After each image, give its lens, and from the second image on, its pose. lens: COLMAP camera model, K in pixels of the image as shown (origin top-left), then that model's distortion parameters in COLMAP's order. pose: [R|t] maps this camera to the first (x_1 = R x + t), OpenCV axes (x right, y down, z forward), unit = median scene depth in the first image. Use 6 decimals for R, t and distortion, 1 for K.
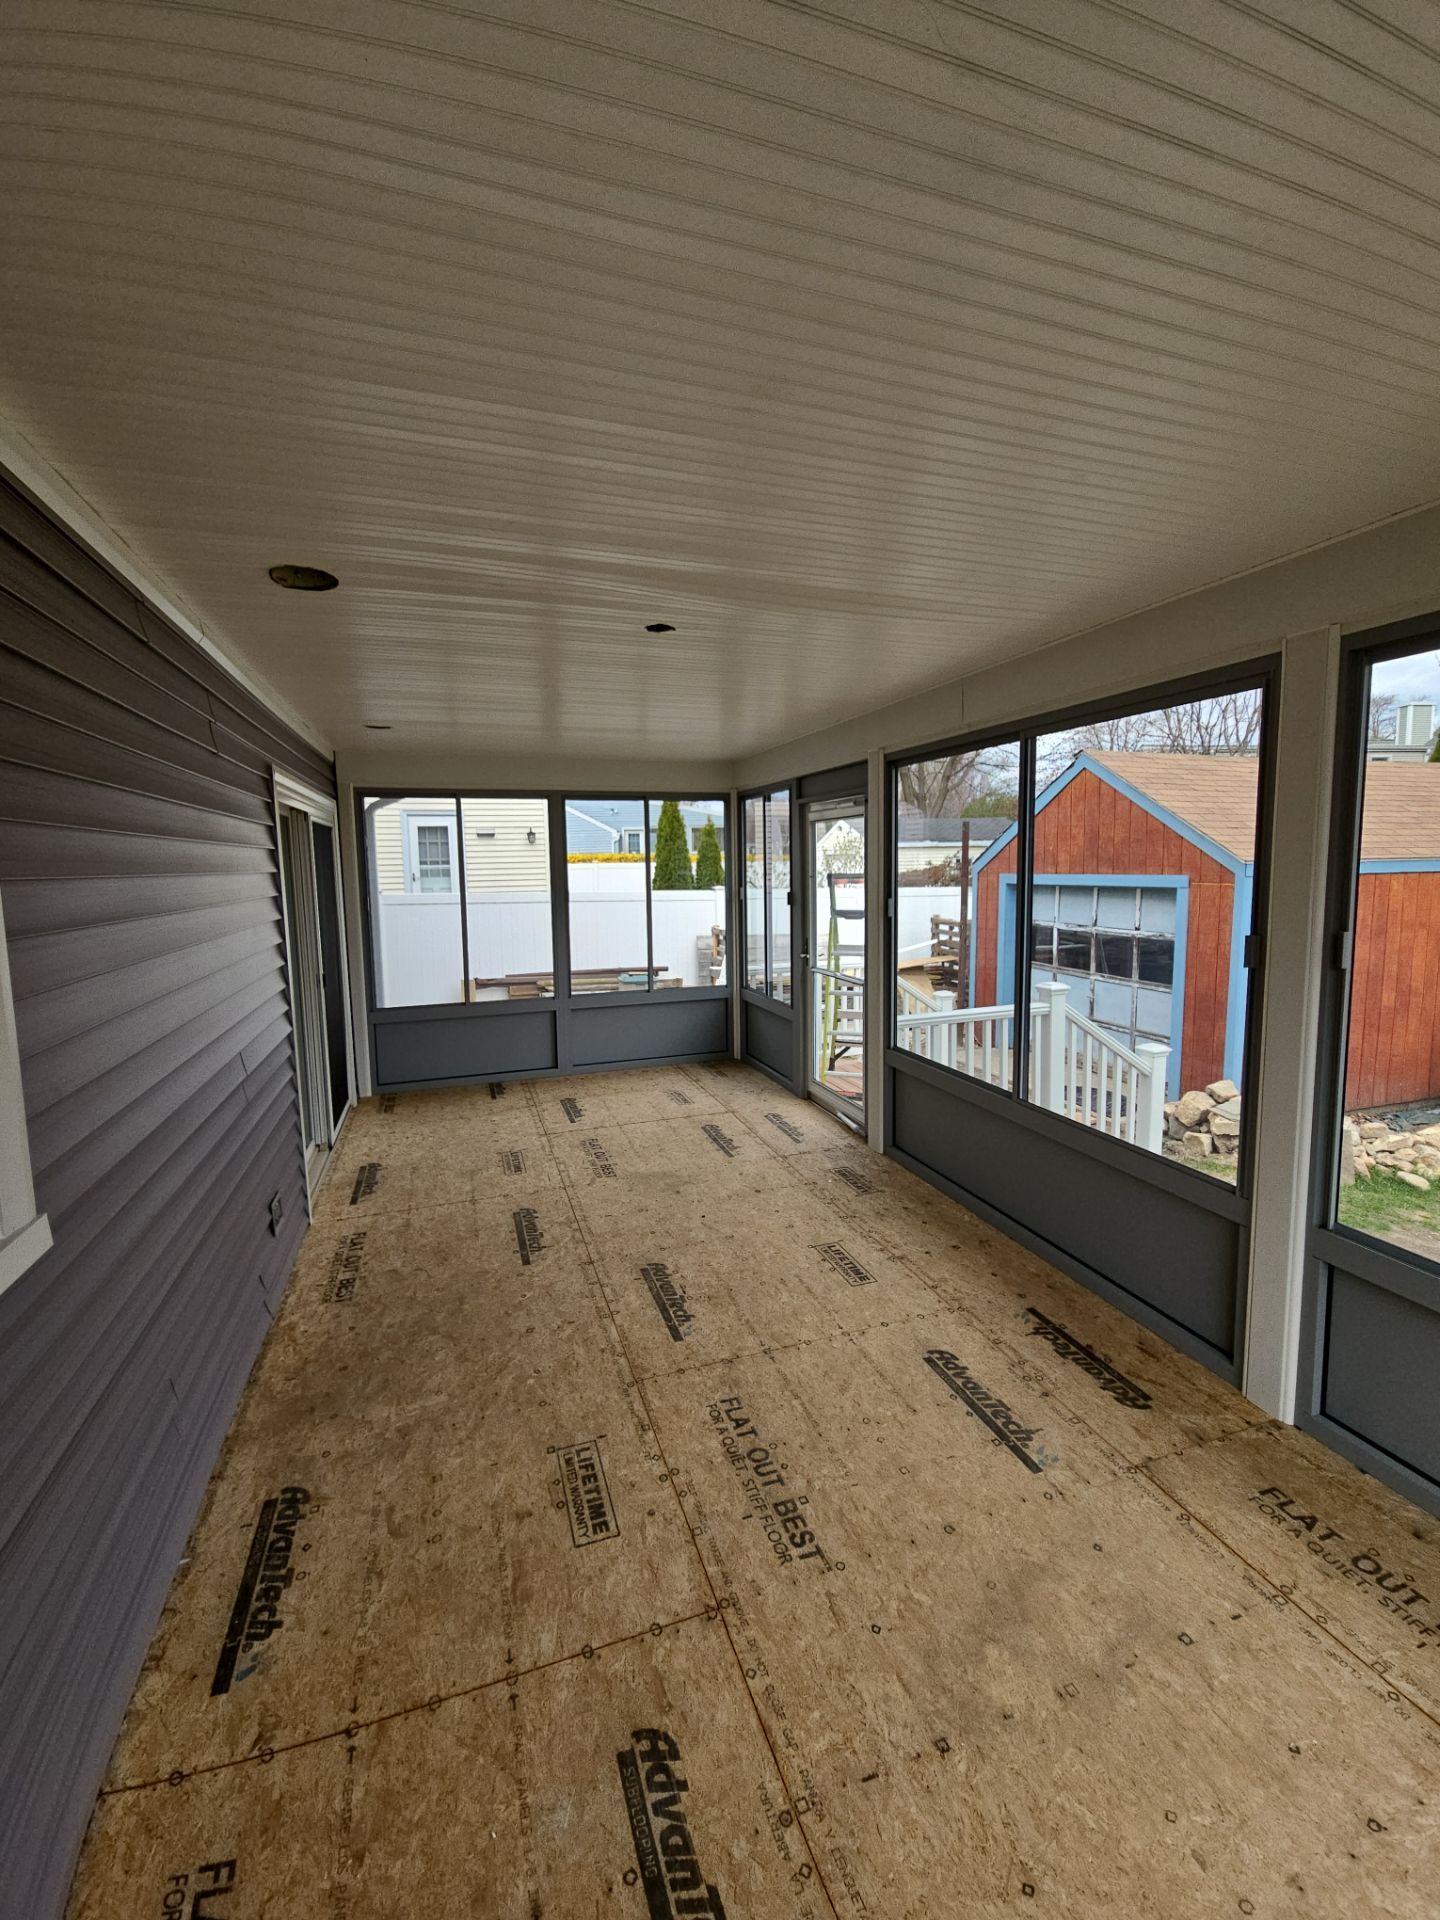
lens RADIAL K [[762.6, 0, 691.7], [0, 762.6, 936.6], [0, 0, 1]] dist [-0.000084, -0.000226]
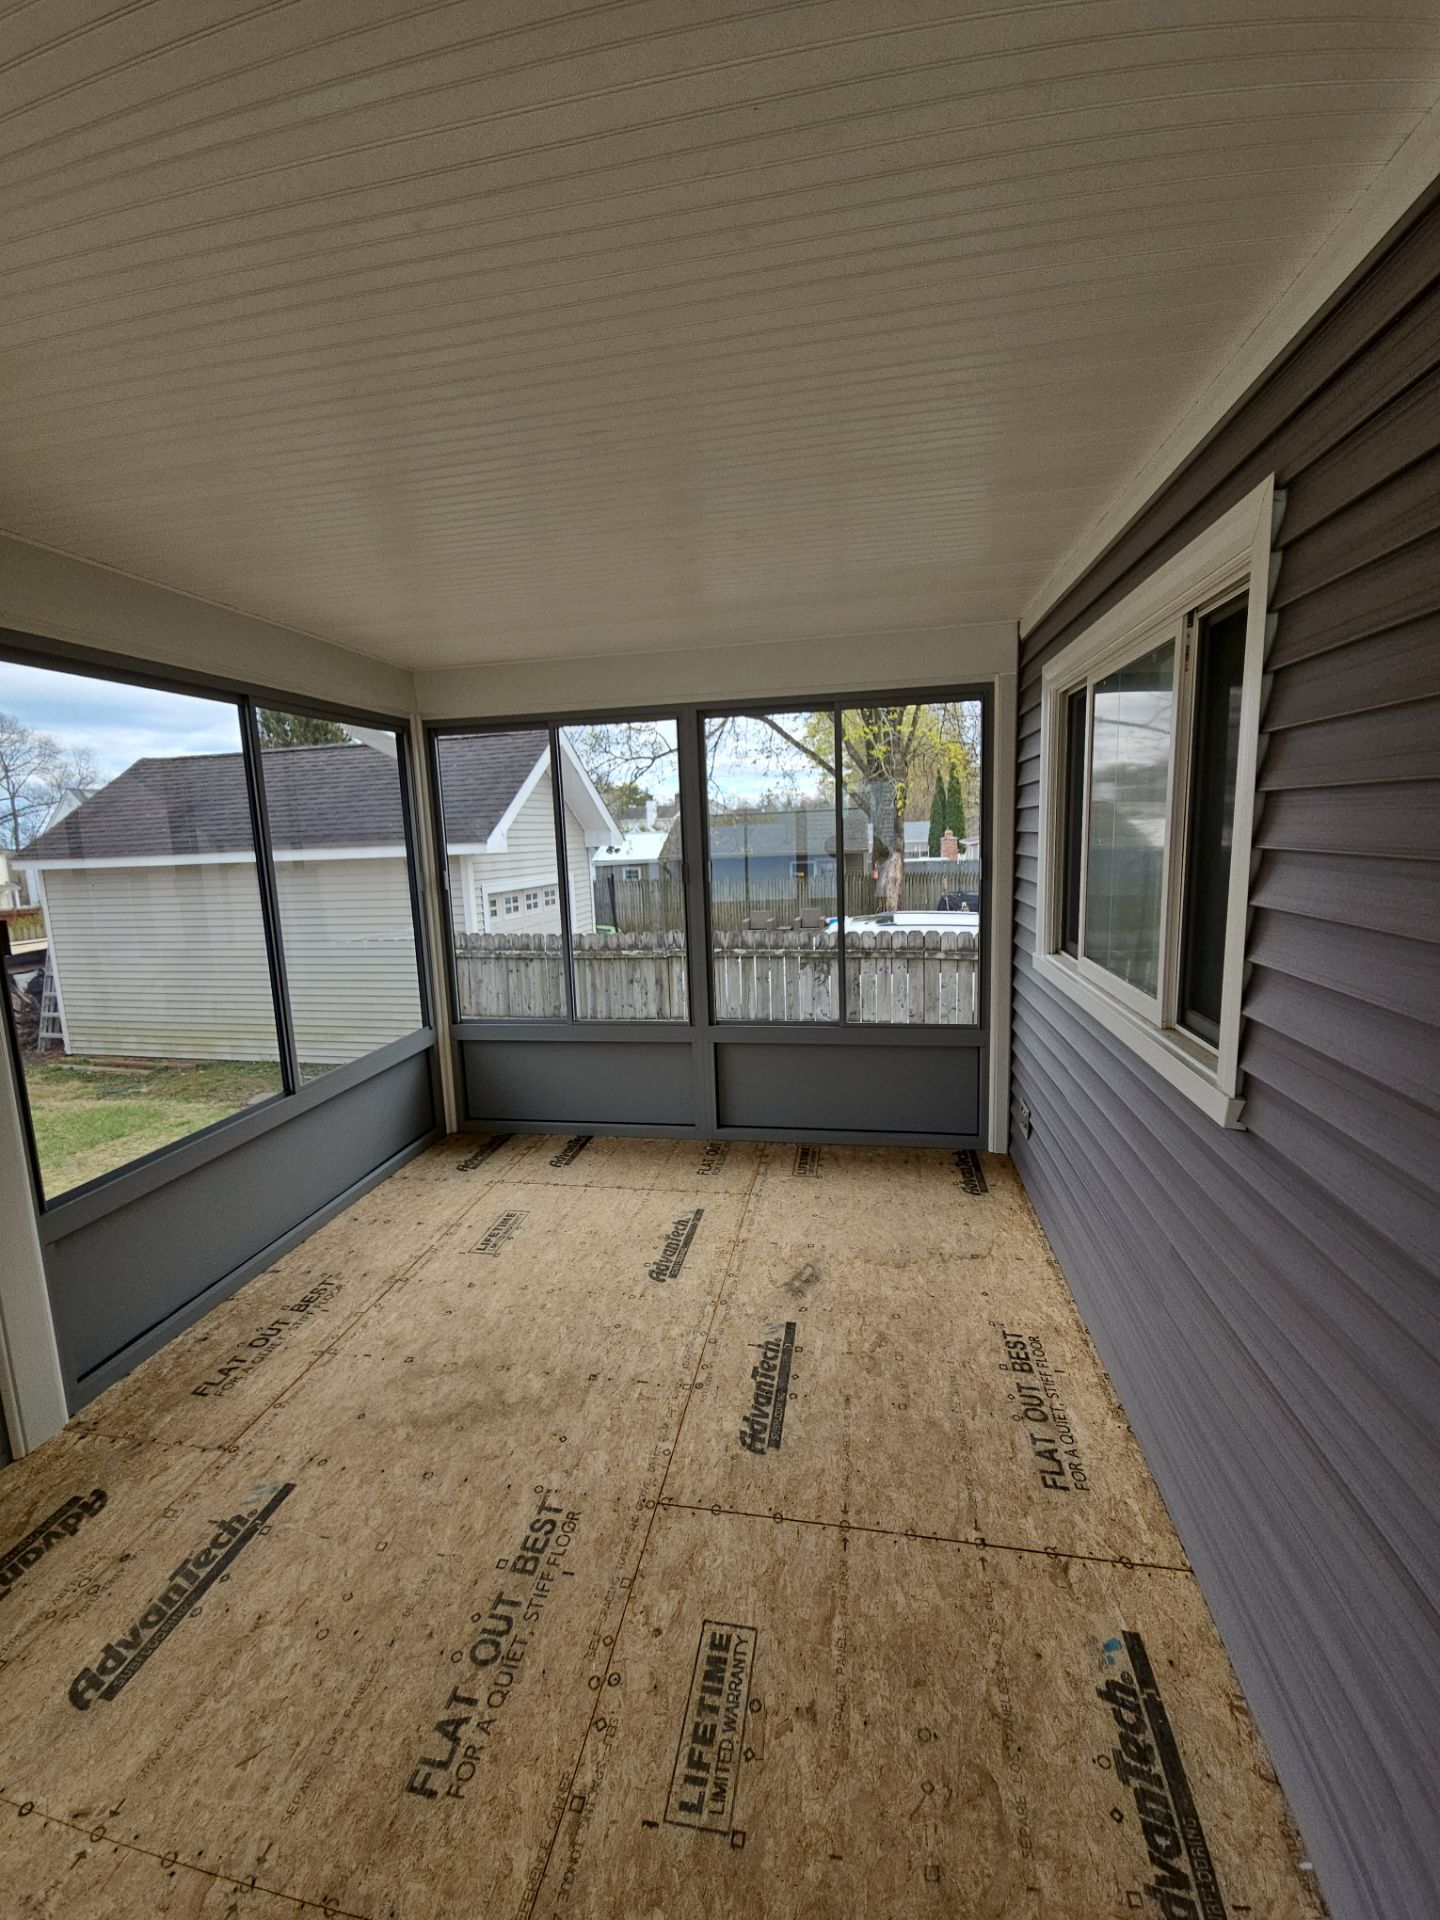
lens RADIAL K [[762.6, 0, 691.7], [0, 762.6, 936.6], [0, 0, 1]] dist [-0.000084, -0.000226]
pose [[-0.861357, -0.024548, 0.507407, -0.483484], [0.098152, 0.971968, 0.213644, -0.128645], [-0.498428, 0.233827, -0.834802, 1.509296]]
